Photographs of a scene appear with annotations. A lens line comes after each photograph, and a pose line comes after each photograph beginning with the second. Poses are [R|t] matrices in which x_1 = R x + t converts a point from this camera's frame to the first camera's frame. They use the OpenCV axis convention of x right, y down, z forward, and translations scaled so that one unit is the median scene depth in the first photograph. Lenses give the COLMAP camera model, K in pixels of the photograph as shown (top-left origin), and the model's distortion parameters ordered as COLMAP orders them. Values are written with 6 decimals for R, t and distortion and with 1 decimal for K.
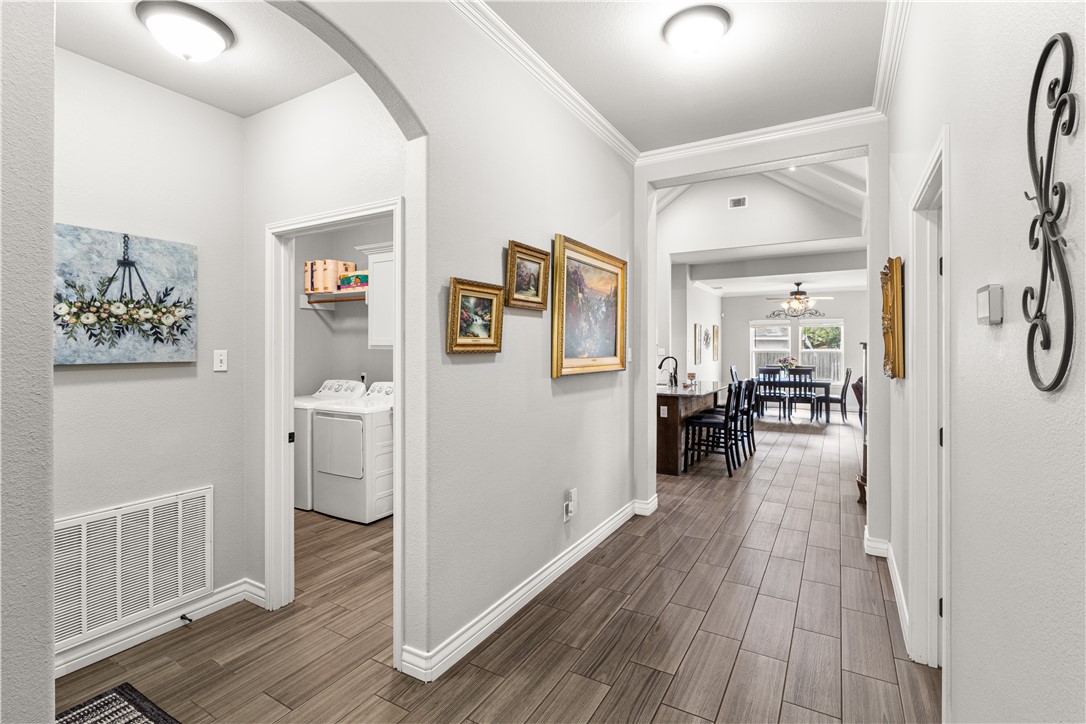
lens RADIAL K [[496.8, 0, 547.5], [0, 496.8, 353.2], [0, 0, 1]] dist [-0.007915, 0.000241]
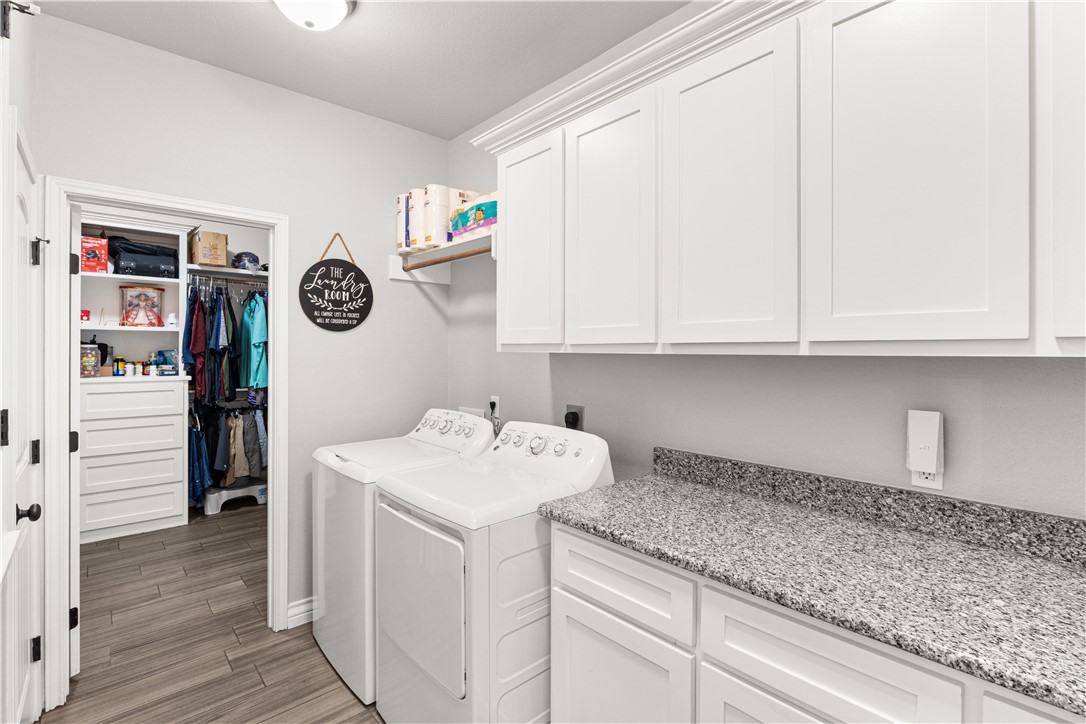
lens RADIAL K [[496.8, 0, 547.8], [0, 496.8, 353.8], [0, 0, 1]] dist [-0.007915, 0.000241]
pose [[0.951958, 0.001436, -0.306226, -0.155696], [-0.000955, 0.999998, 0.001723, -0.007300], [0.306228, -0.001348, 0.951957, 0.520460]]
